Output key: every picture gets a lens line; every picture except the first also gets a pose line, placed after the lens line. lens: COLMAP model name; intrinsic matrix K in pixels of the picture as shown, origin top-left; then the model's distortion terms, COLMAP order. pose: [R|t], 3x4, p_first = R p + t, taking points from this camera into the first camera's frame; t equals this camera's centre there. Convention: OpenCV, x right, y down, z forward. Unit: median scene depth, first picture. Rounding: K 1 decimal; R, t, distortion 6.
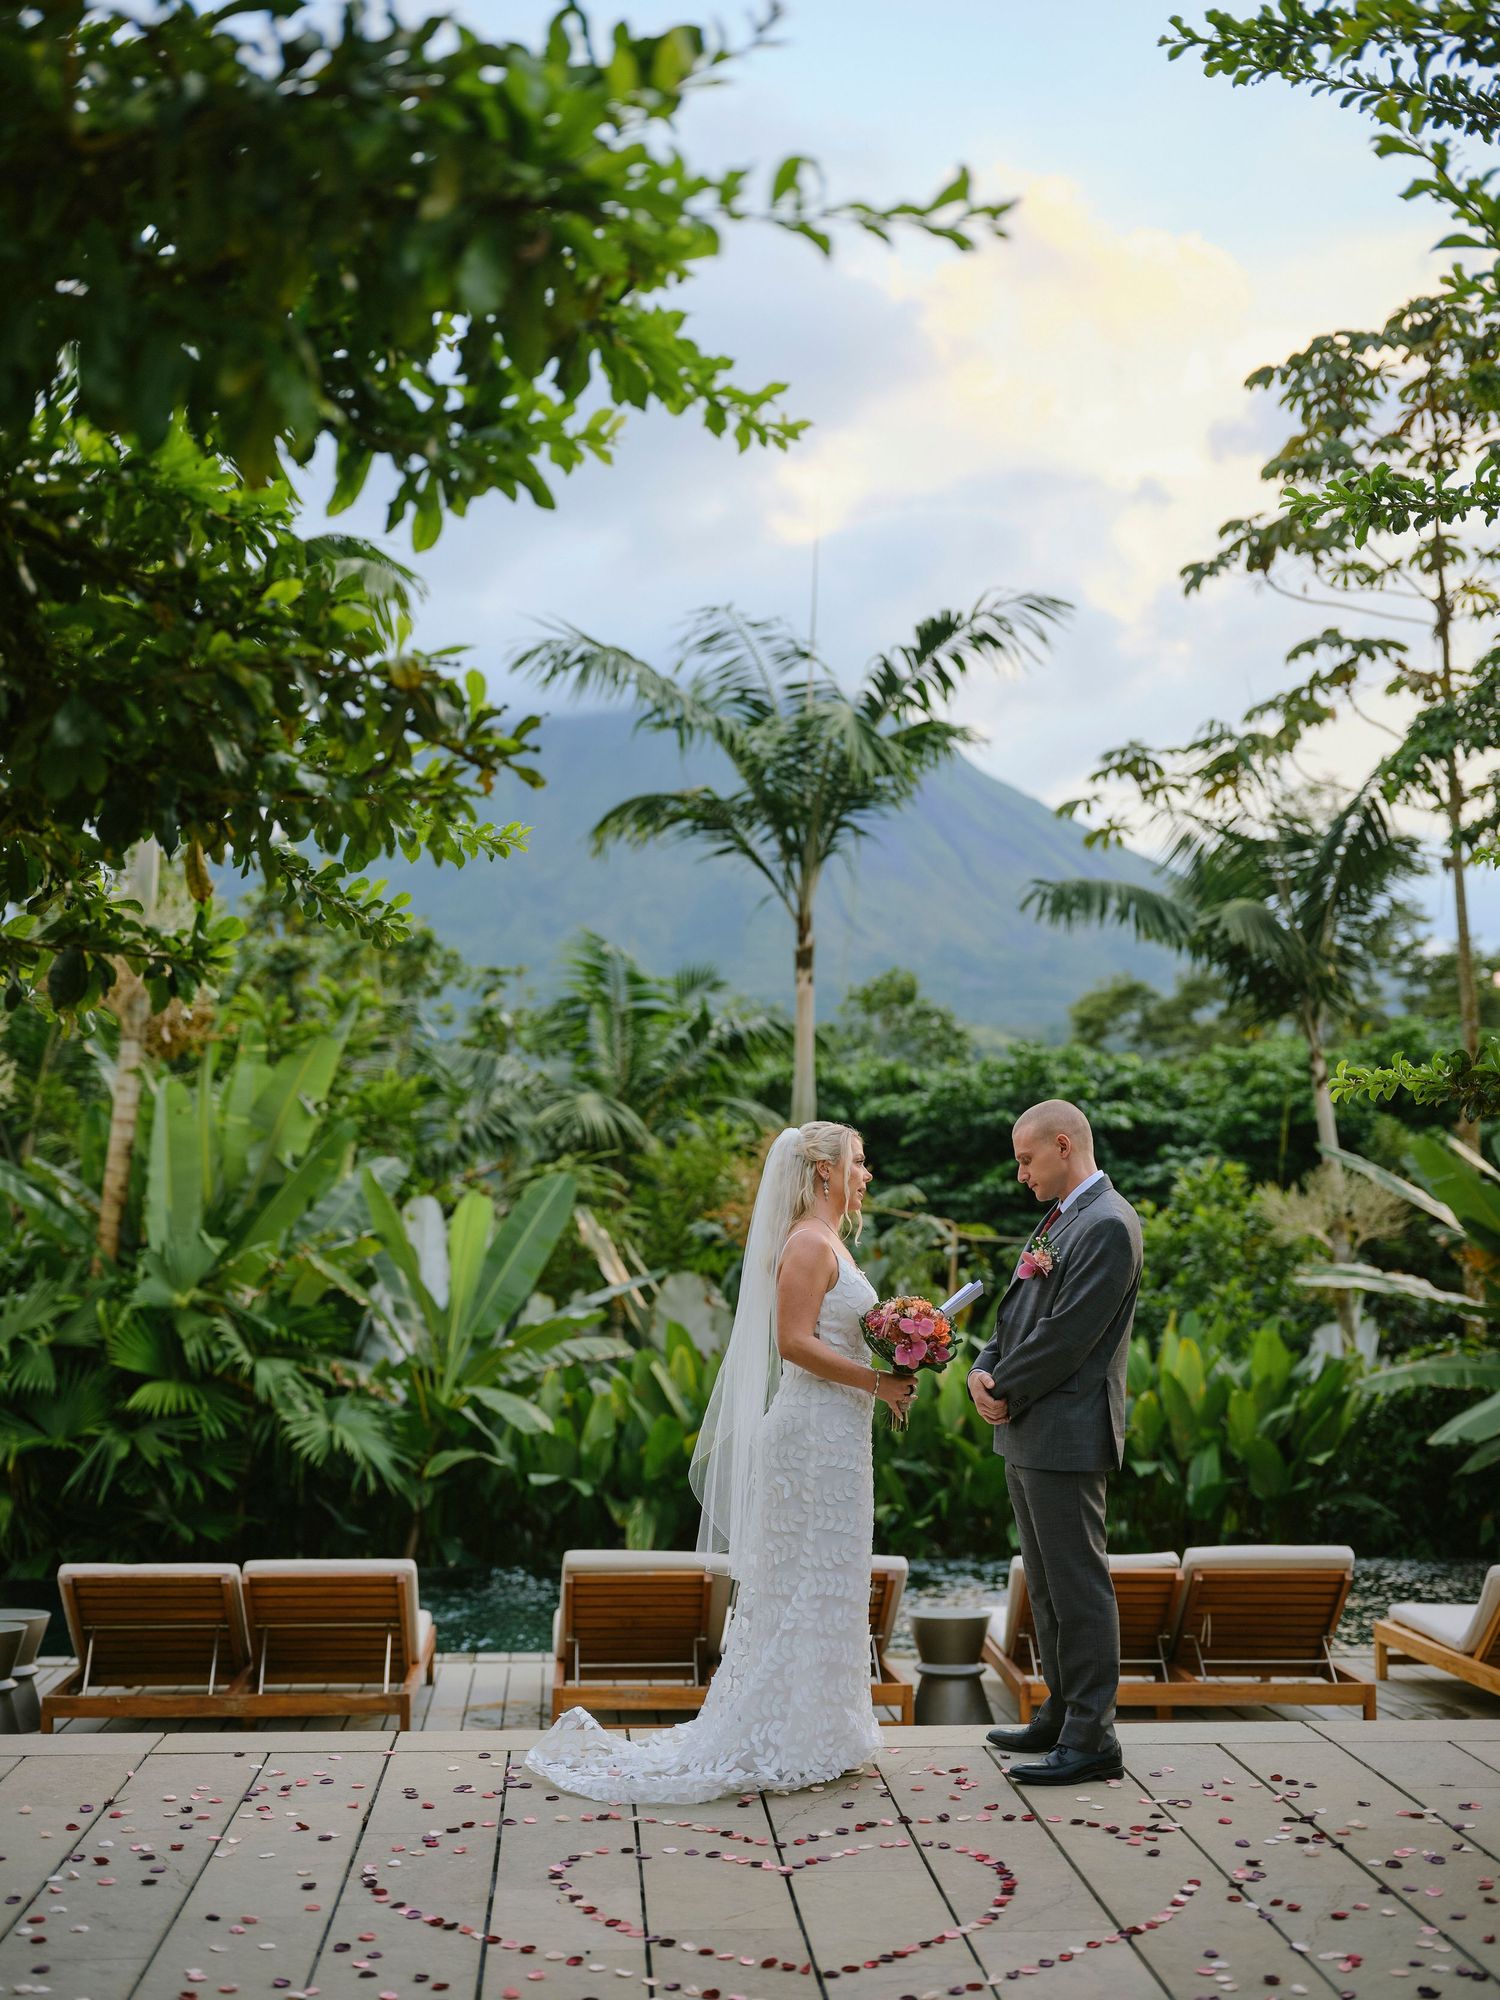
lens RADIAL K [[2612.1, 0, 750.0], [0, 2612.1, 1000.0], [0, 0, 1]] dist [-0.006575, 0.077651]
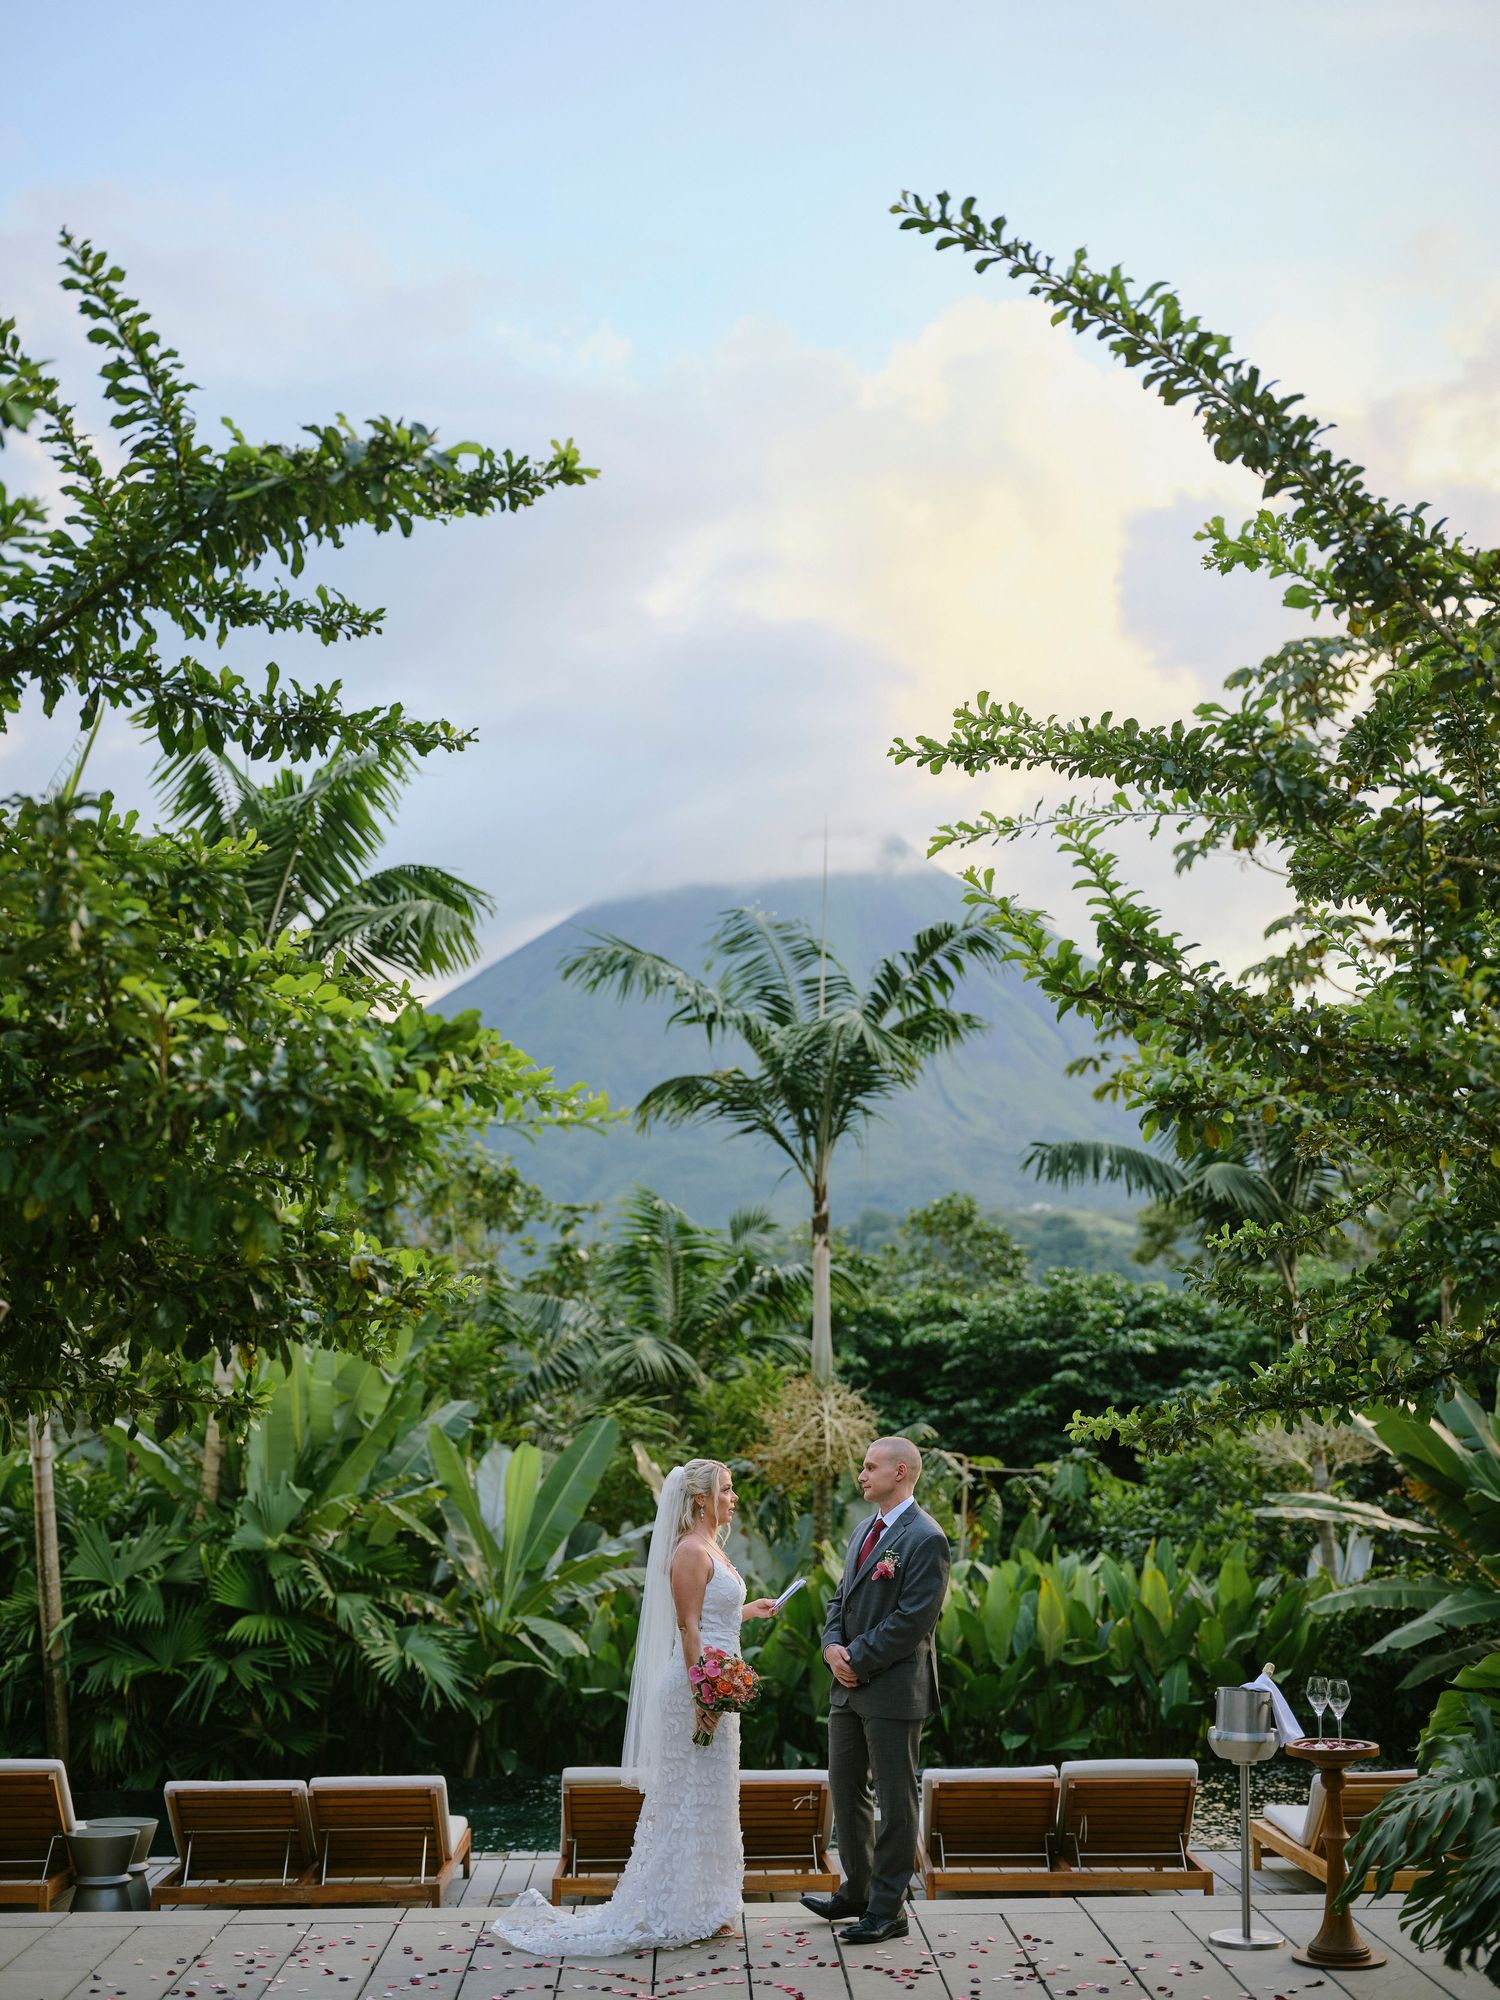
lens RADIAL K [[2612.1, 0, 750.0], [0, 2612.1, 1000.0], [0, 0, 1]] dist [-0.006575, 0.077651]
pose [[0.999030, -0.018518, -0.039961, 0.041617], [0.015624, 0.997315, -0.071546, -0.036359], [0.041179, 0.070852, 0.996636, -0.151467]]
